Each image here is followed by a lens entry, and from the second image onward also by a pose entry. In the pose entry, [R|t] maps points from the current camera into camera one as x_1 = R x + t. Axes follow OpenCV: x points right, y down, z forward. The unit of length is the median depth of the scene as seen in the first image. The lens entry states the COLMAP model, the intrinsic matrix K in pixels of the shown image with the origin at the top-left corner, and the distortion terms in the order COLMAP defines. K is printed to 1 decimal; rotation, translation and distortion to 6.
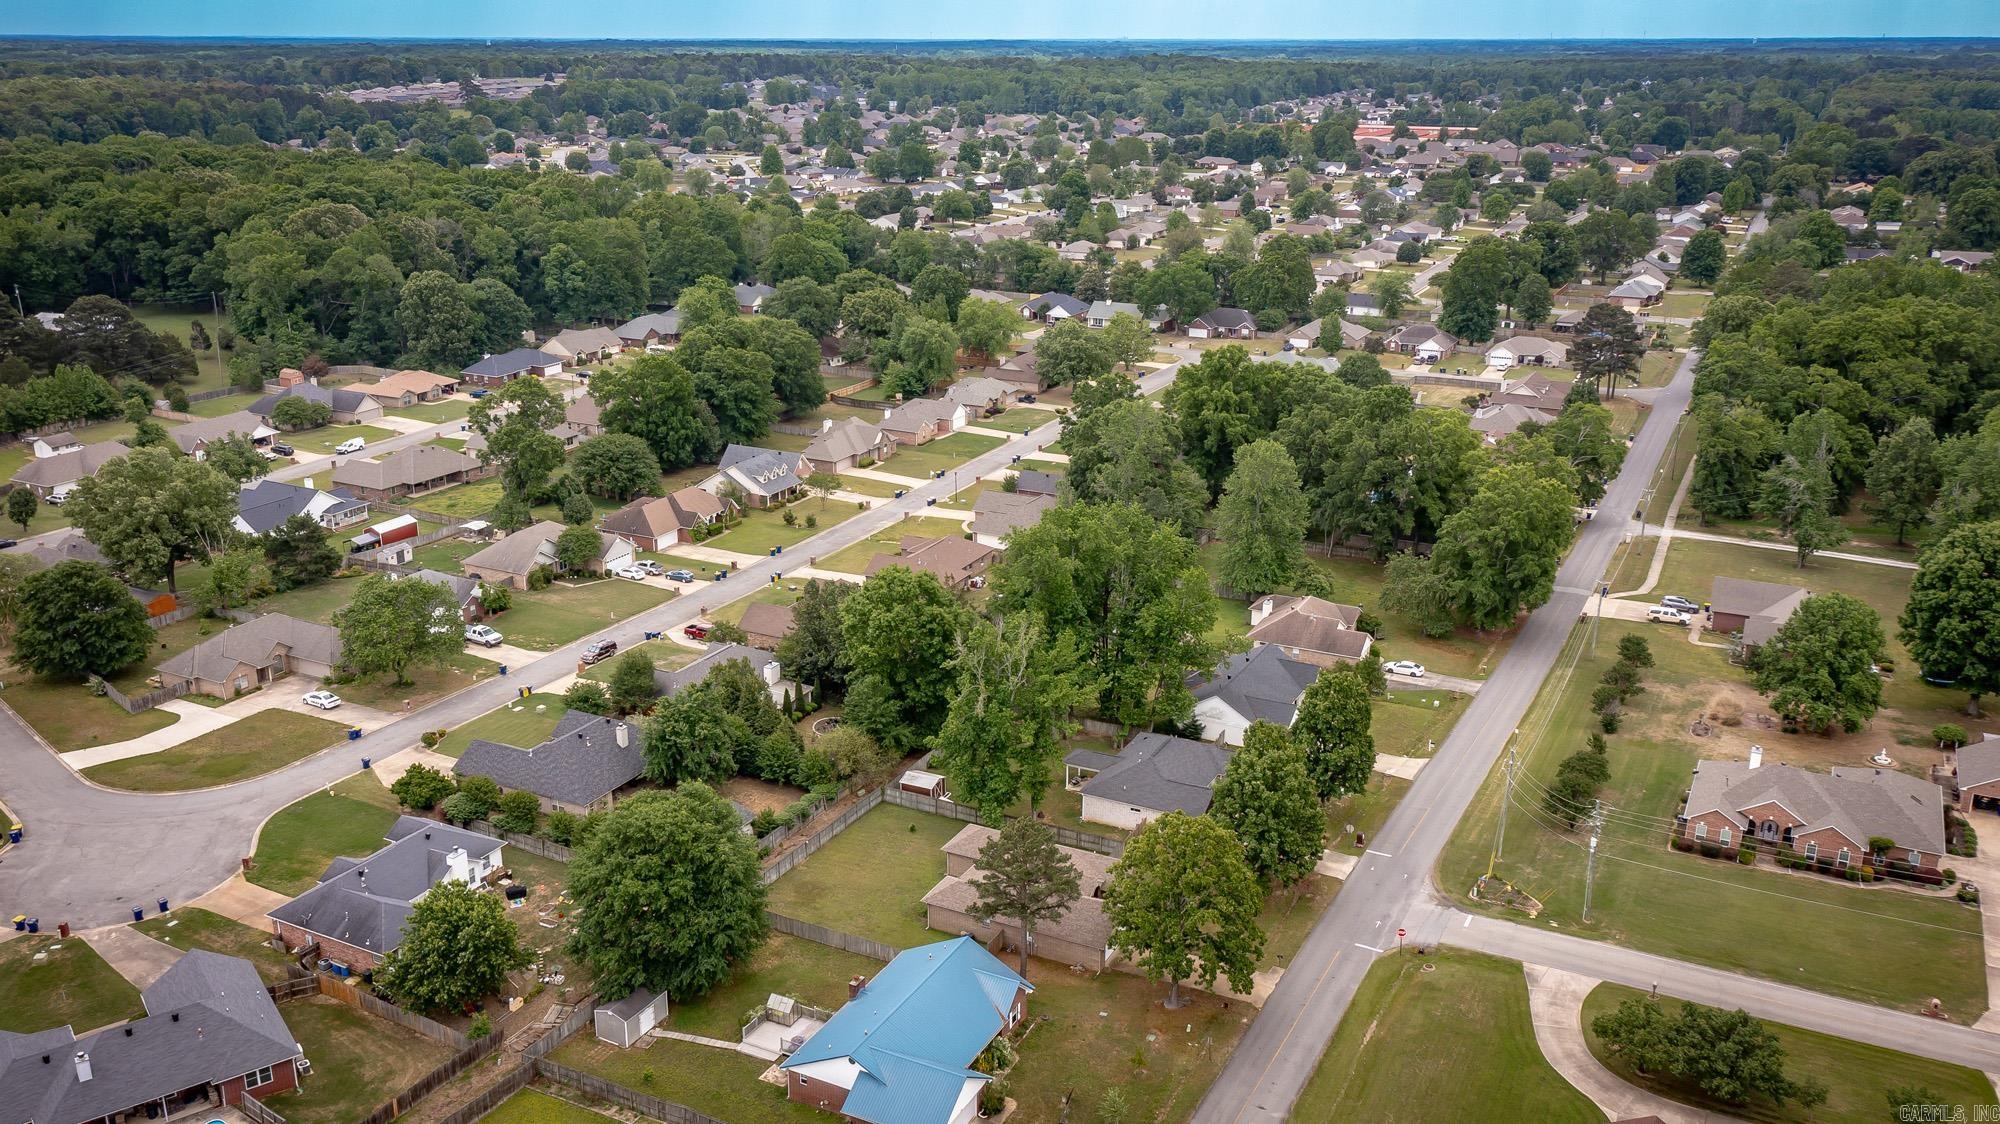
lens RADIAL K [[1562.9, 0, 1000.0], [0, 1562.9, 562.0], [0, 0, 1]] dist [0.000643, 0.004357]
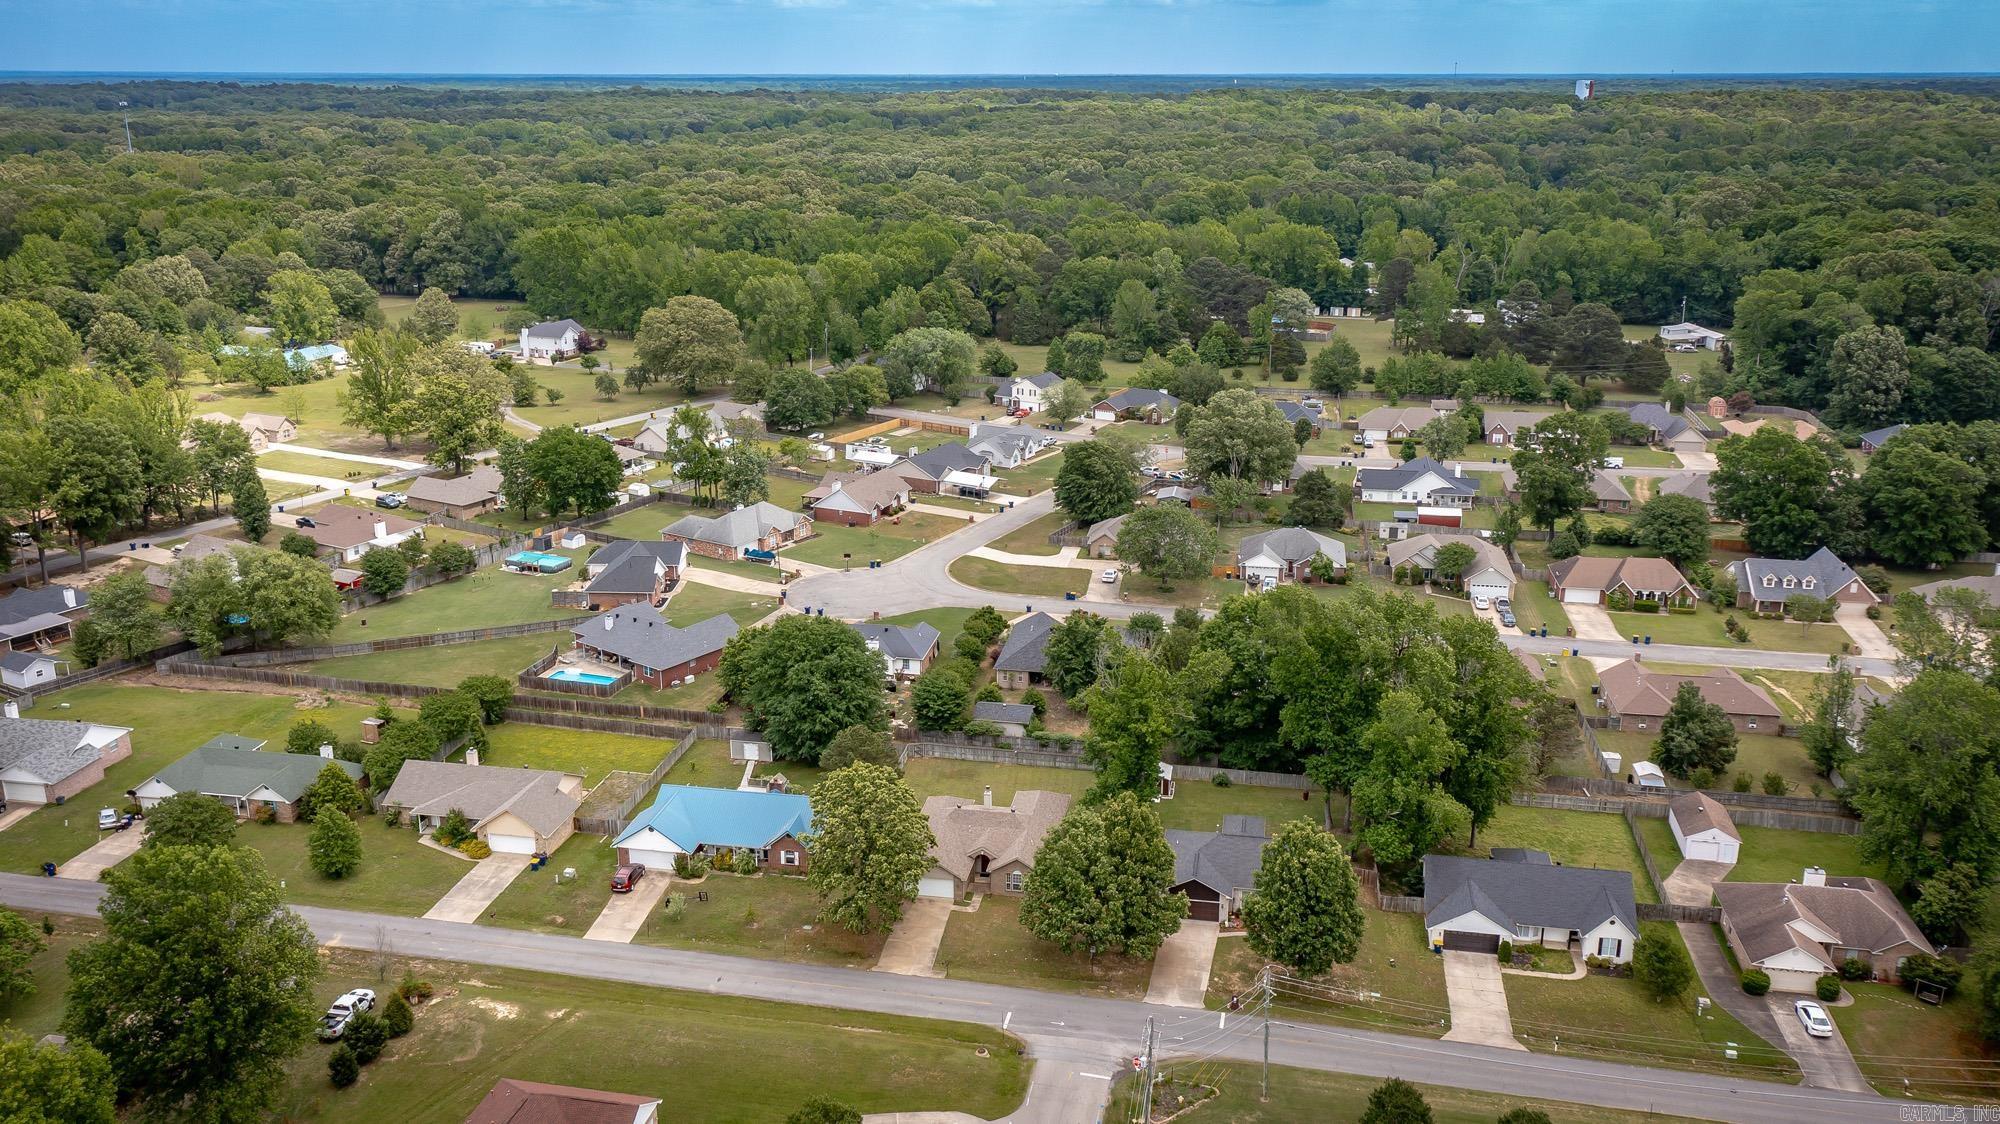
lens RADIAL K [[1562.9, 0, 1000.0], [0, 1562.9, 562.0], [0, 0, 1]] dist [0.000643, 0.004357]
pose [[0.295503, 0.272605, -0.915622, 0.769108], [-0.300080, 0.936402, 0.181946, -0.139393], [0.906989, 0.220994, 0.358513, 0.441926]]
